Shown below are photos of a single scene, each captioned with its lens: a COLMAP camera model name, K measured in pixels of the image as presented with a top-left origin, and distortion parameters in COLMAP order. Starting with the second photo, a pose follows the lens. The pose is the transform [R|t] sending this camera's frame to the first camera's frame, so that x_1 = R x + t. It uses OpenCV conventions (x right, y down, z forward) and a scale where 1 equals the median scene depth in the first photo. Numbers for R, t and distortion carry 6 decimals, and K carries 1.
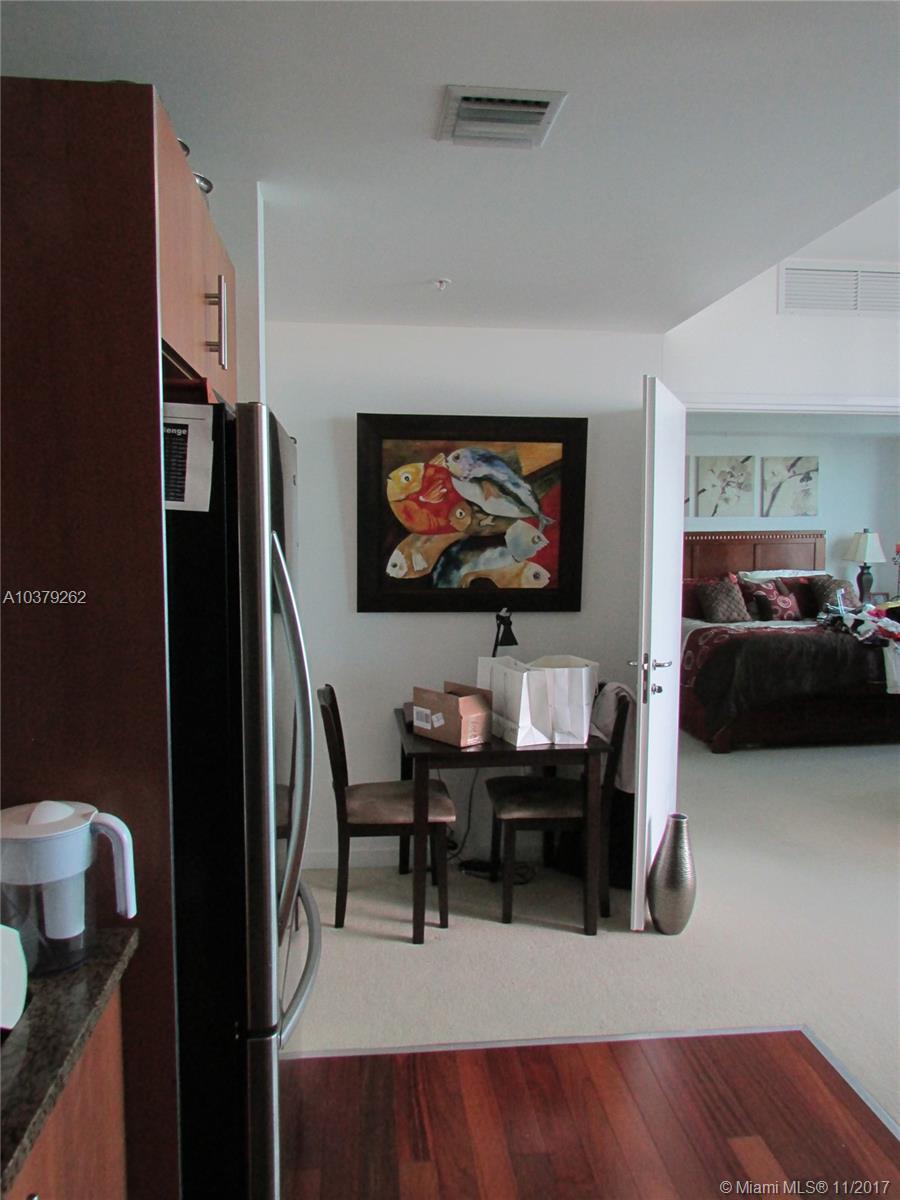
lens RADIAL K [[860.9, 0, 453.6], [0, 860.9, 611.0], [0, 0, 1]] dist [-0.025306, 0.006126]
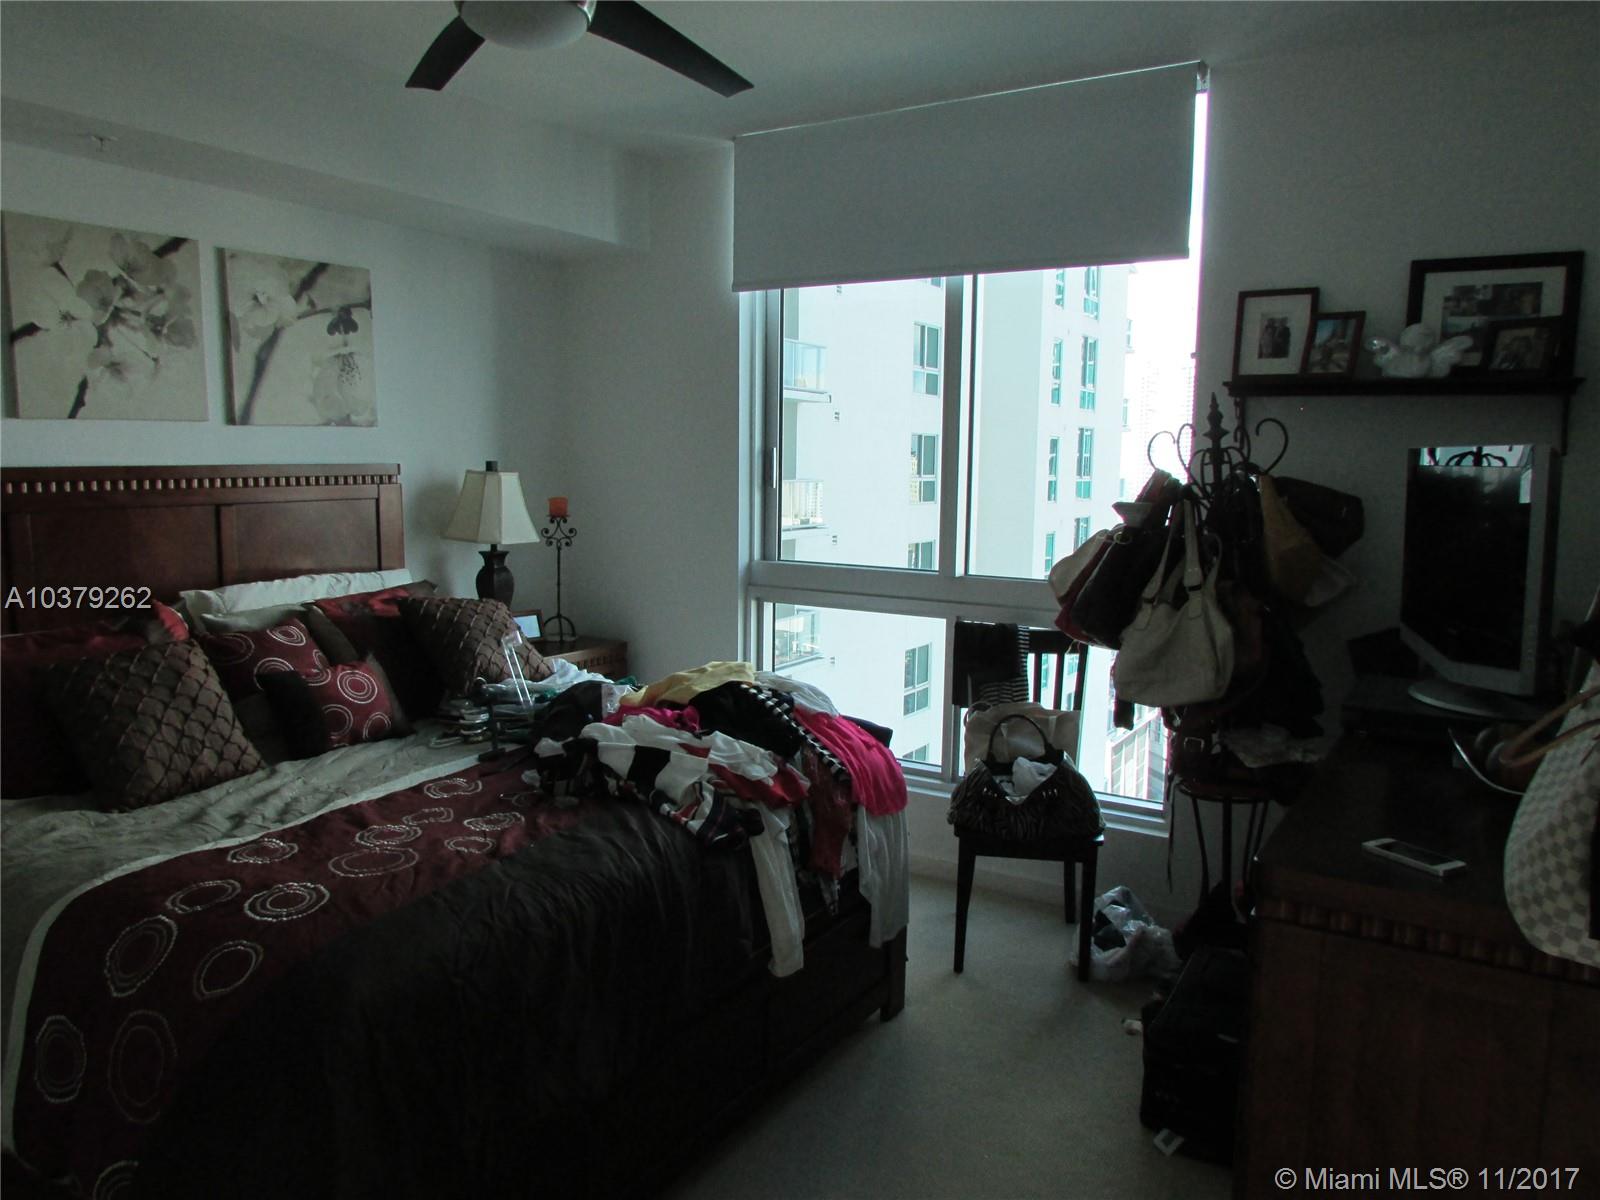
lens RADIAL K [[1147.9, 0, 804.9], [0, 1147.9, 604.4], [0, 0, 1]] dist [-0.025306, 0.006126]
pose [[0.624916, -0.084974, 0.776054, 0.423605], [0.061591, 0.996327, 0.059497, -0.151483], [-0.778259, 0.010617, 0.627854, 1.591023]]
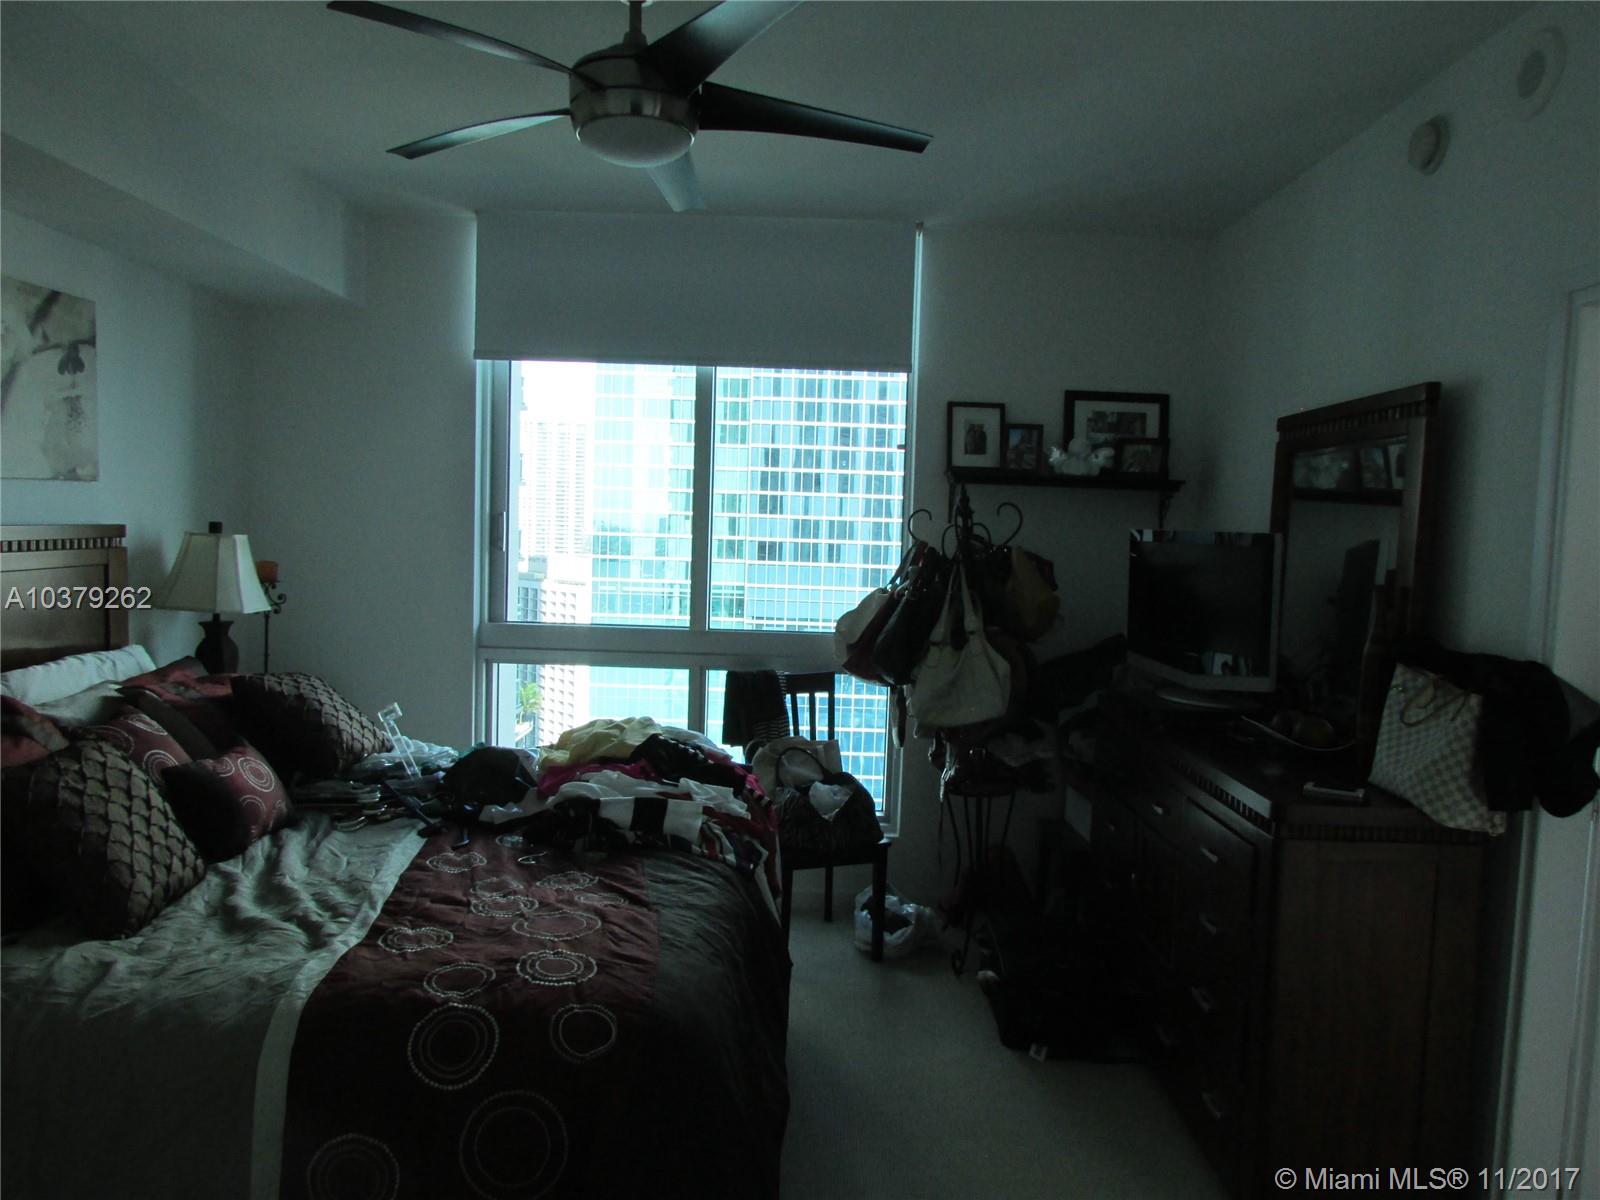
lens RADIAL K [[1147.9, 0, 799.4], [0, 1147.9, 605.7], [0, 0, 1]] dist [-0.025306, 0.006126]
pose [[0.125956, -0.061963, 0.990099, 0.062703], [0.068084, 0.996234, 0.053685, -0.204921], [-0.989697, 0.060648, 0.129701, 2.029822]]
